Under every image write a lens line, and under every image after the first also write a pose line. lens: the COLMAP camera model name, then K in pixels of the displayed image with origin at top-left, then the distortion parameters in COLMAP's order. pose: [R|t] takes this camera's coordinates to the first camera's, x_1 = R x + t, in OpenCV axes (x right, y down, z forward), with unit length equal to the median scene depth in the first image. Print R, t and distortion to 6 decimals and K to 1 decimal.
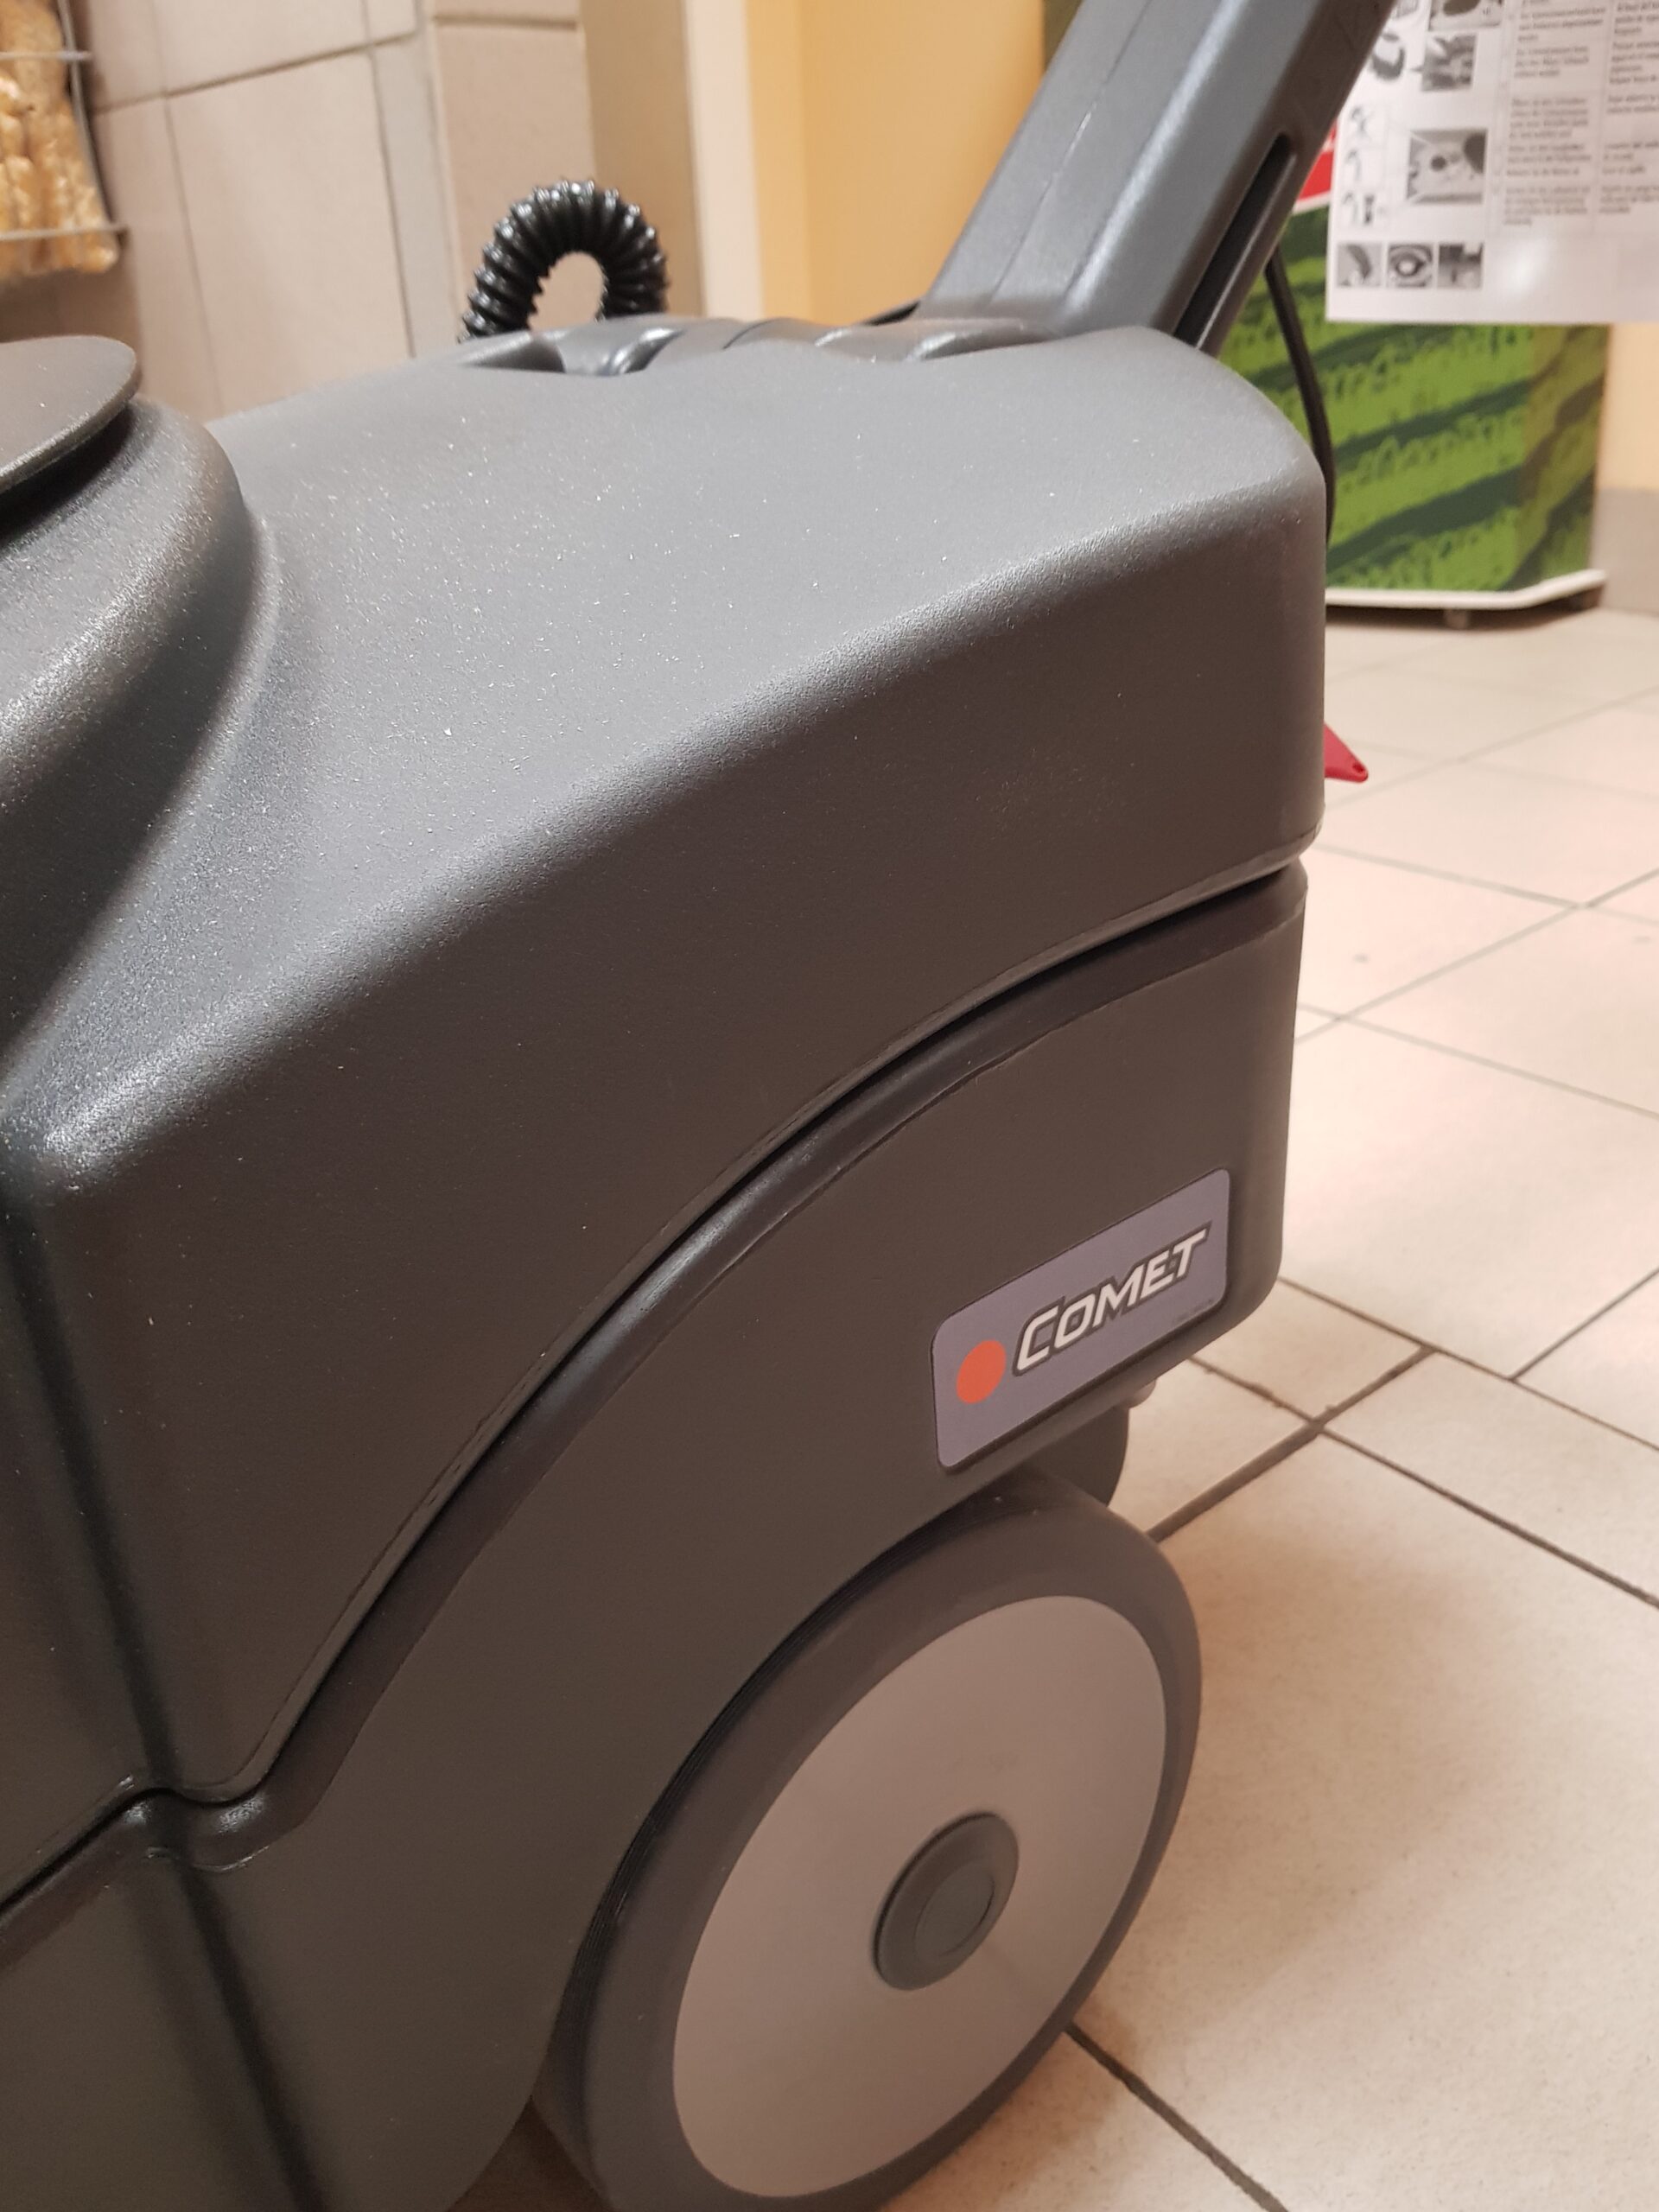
lens RADIAL K [[1789.3, 0, 871.7], [0, 1789.3, 1107.2], [0, 0, 1]] dist [0.040958, -0.083900]
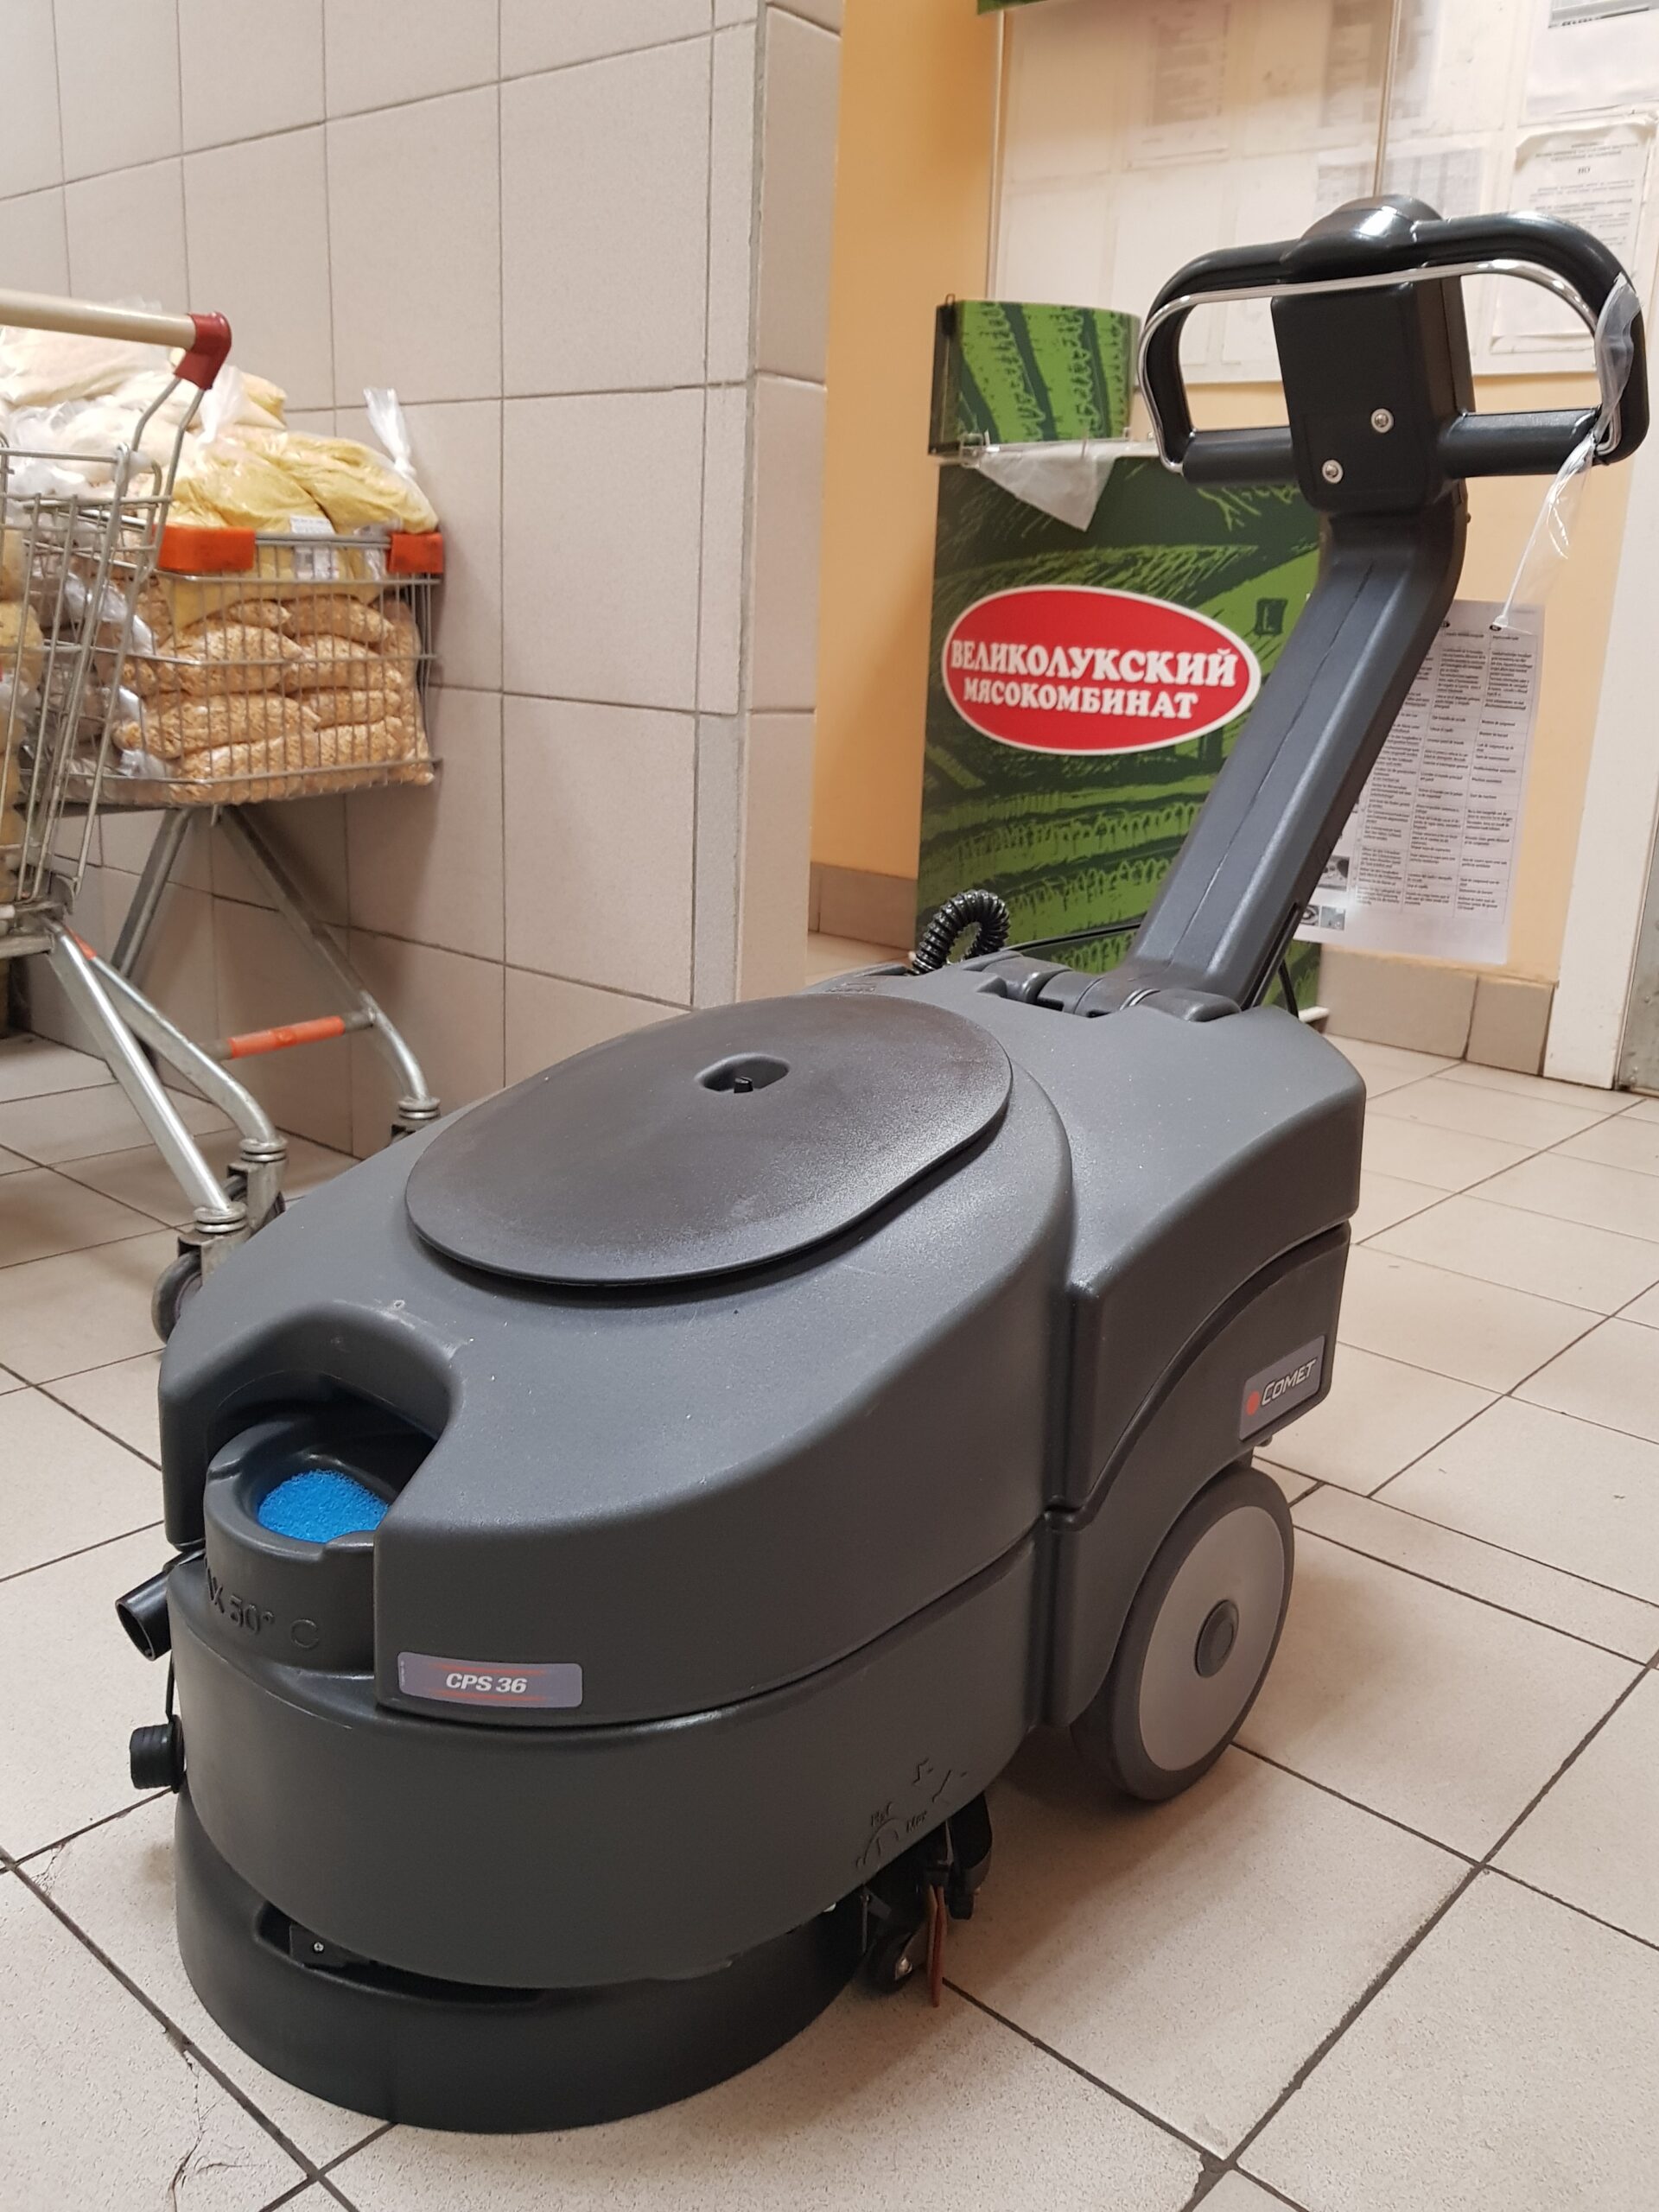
lens RADIAL K [[1789.3, 0, 846.2], [0, 1789.3, 1130.4], [0, 0, 1]] dist [0.040958, -0.083900]
pose [[0.986660, 0.052510, 0.154092, -0.484080], [-0.025965, 0.985194, -0.169465, 0.107620], [-0.160709, 0.163203, 0.973415, -0.780910]]
